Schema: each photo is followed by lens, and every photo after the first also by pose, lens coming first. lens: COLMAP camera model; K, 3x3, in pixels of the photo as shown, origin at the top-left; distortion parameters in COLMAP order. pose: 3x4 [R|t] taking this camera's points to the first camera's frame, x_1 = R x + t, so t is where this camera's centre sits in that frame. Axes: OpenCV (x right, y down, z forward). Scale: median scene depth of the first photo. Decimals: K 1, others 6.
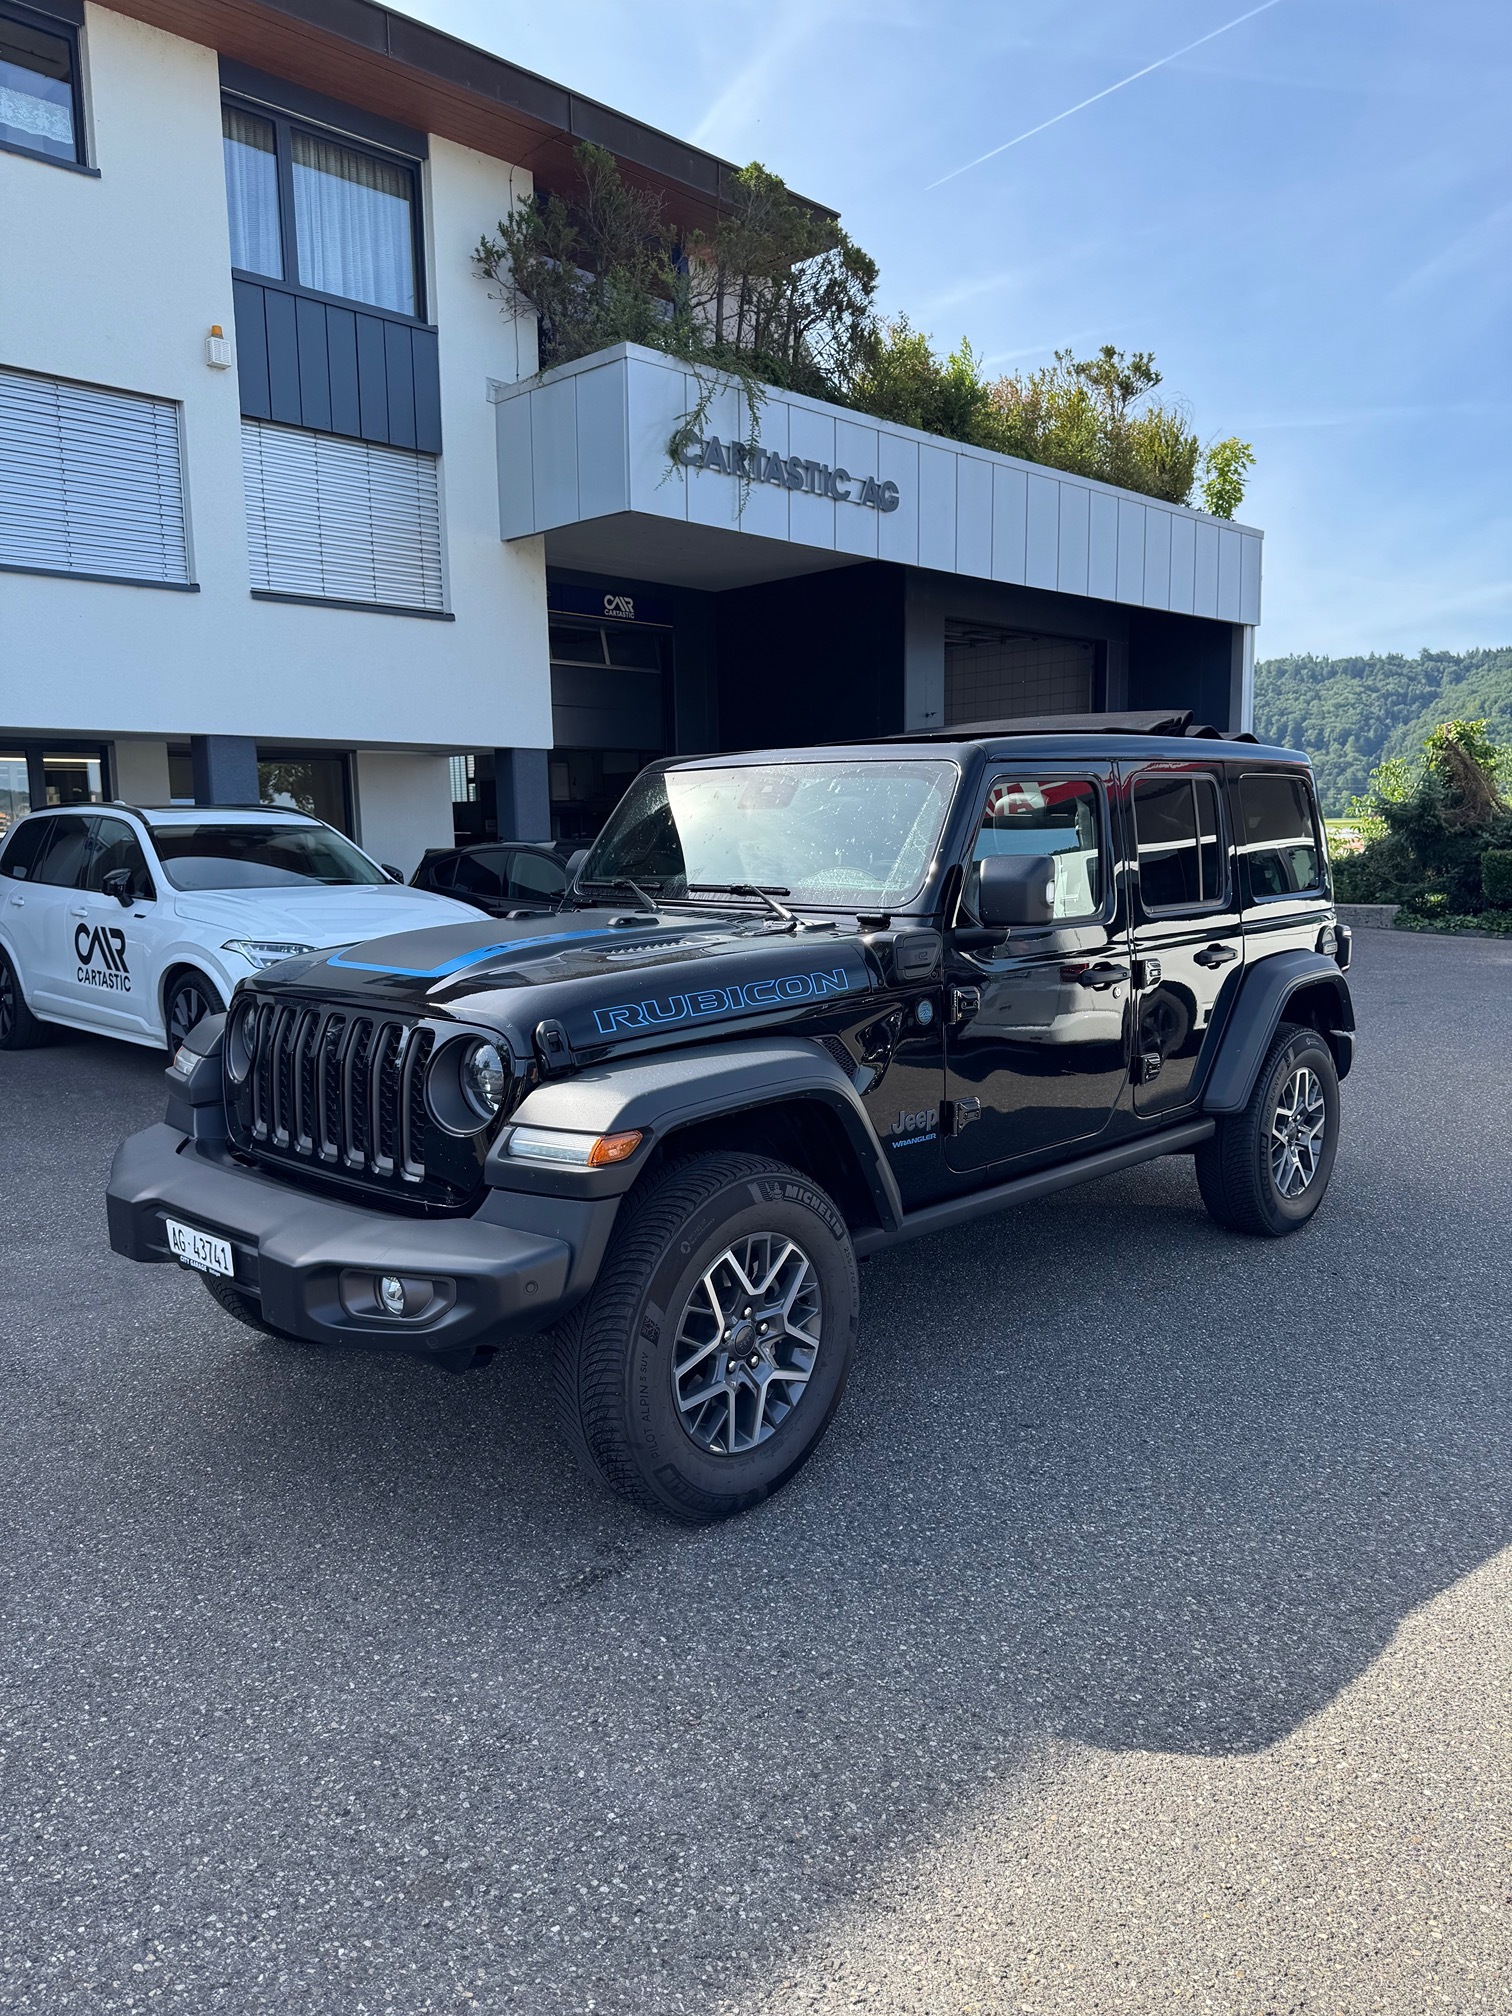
lens RADIAL K [[1421.4, 0, 759.9], [0, 1421.4, 1056.7], [0, 0, 1]] dist [-0.005292, -0.008471]
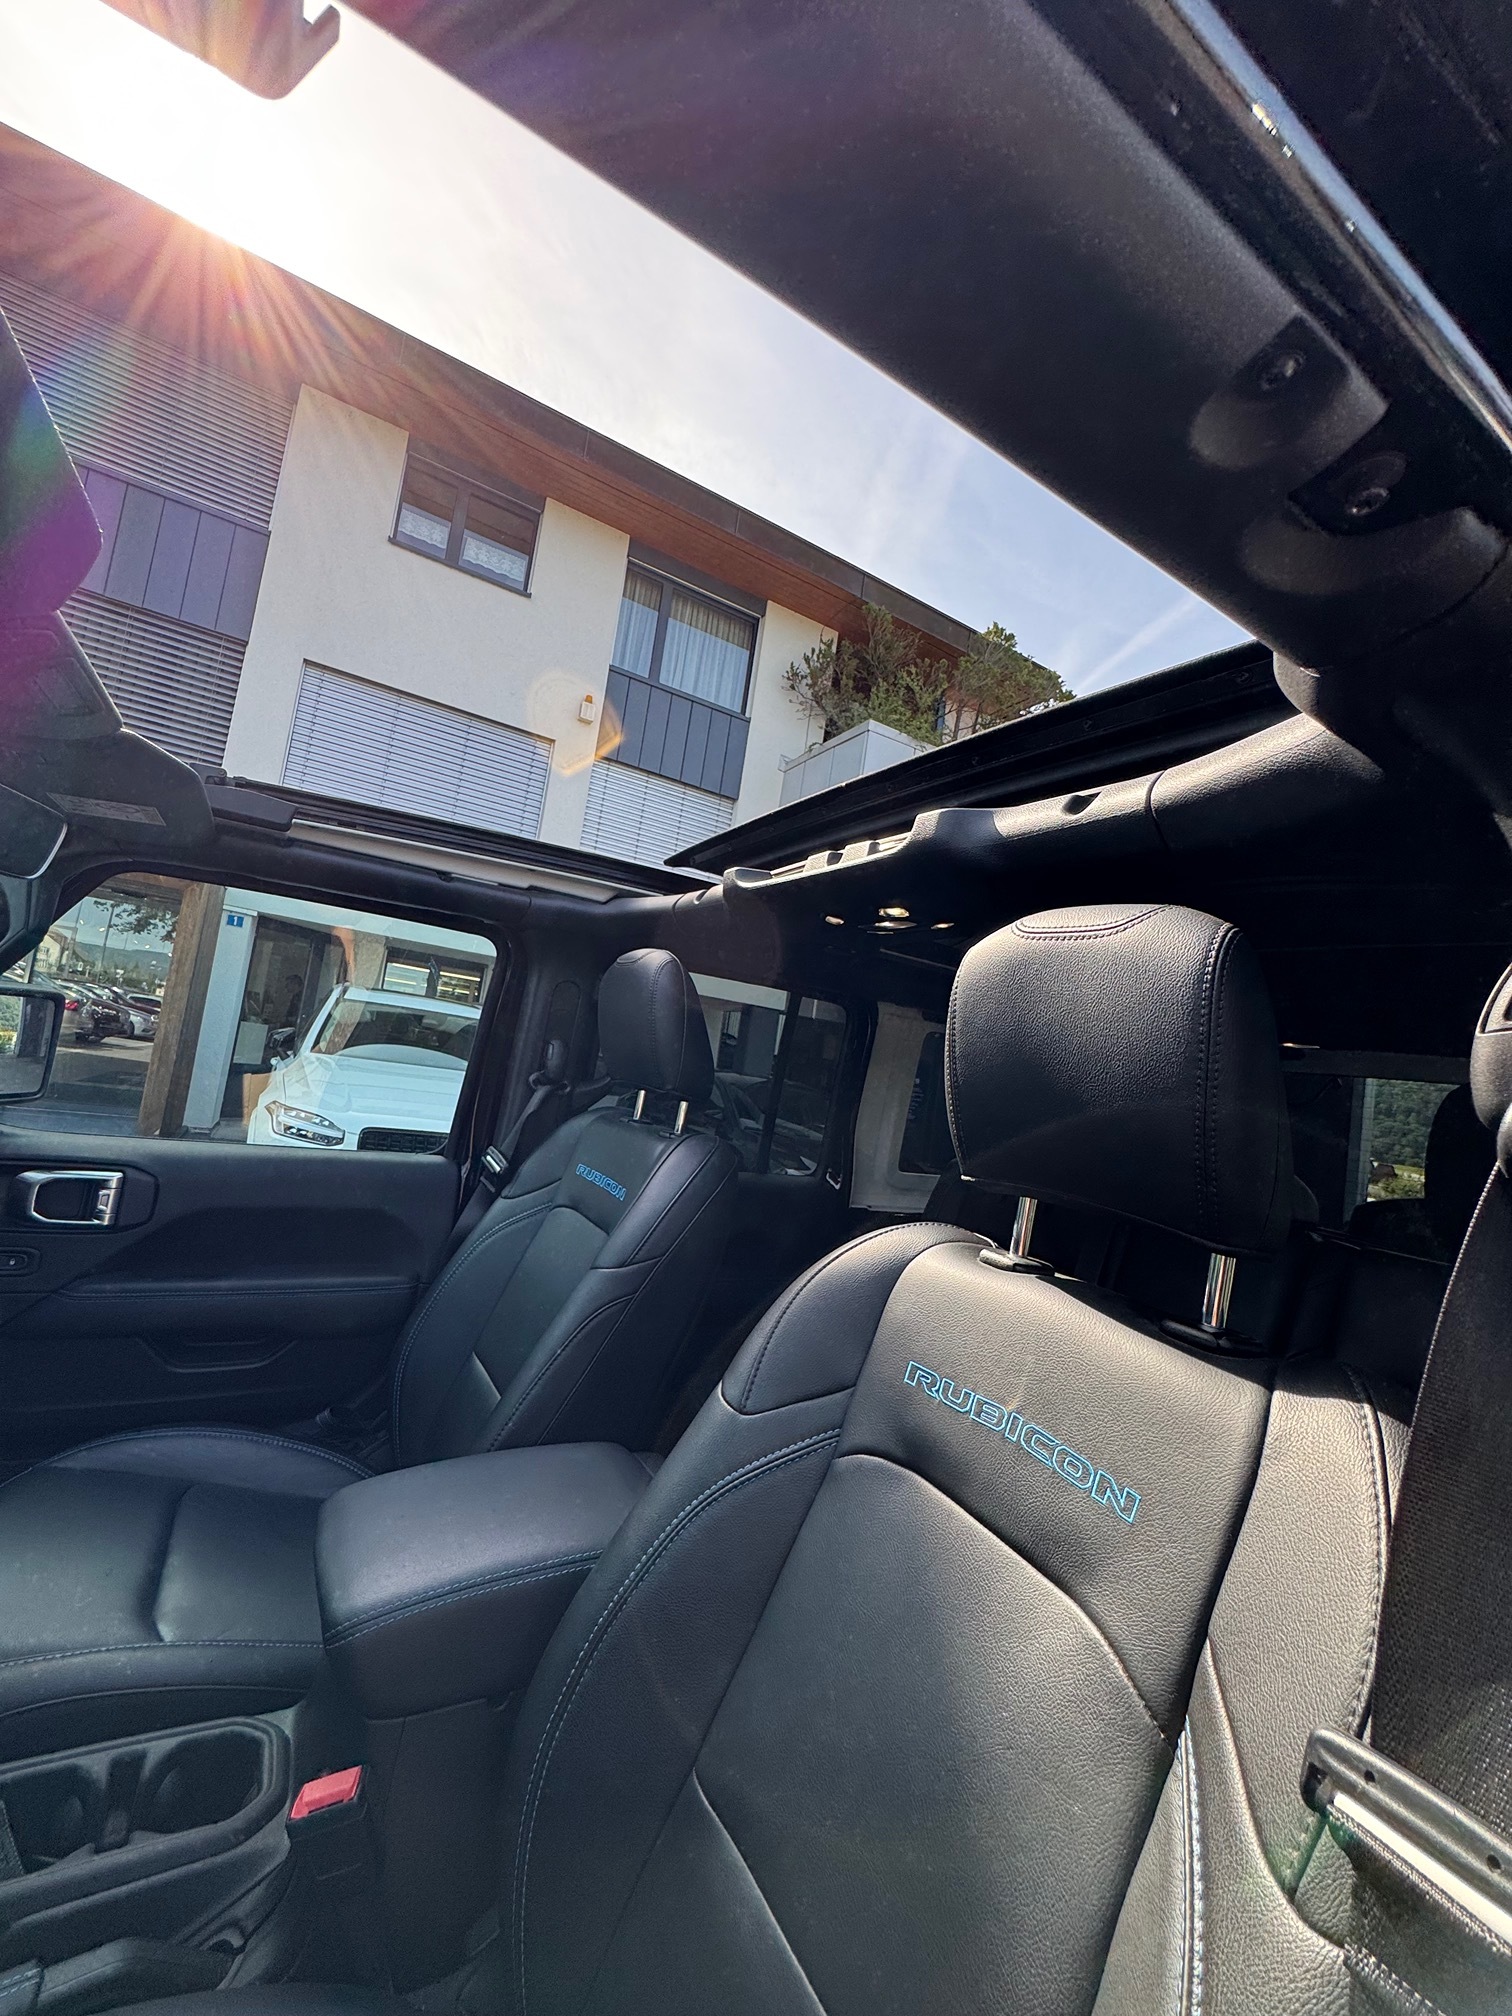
lens RADIAL K [[806.0, 0, 756.0], [0, 806.0, 1008.0], [0, 0, 1]] dist [-0.004983, 0.000599]
pose [[0.944123, 0.125707, -0.304681, 0.067618], [-0.199133, 0.954174, -0.223378, -0.049447], [0.262638, 0.271568, 0.925890, 0.326327]]
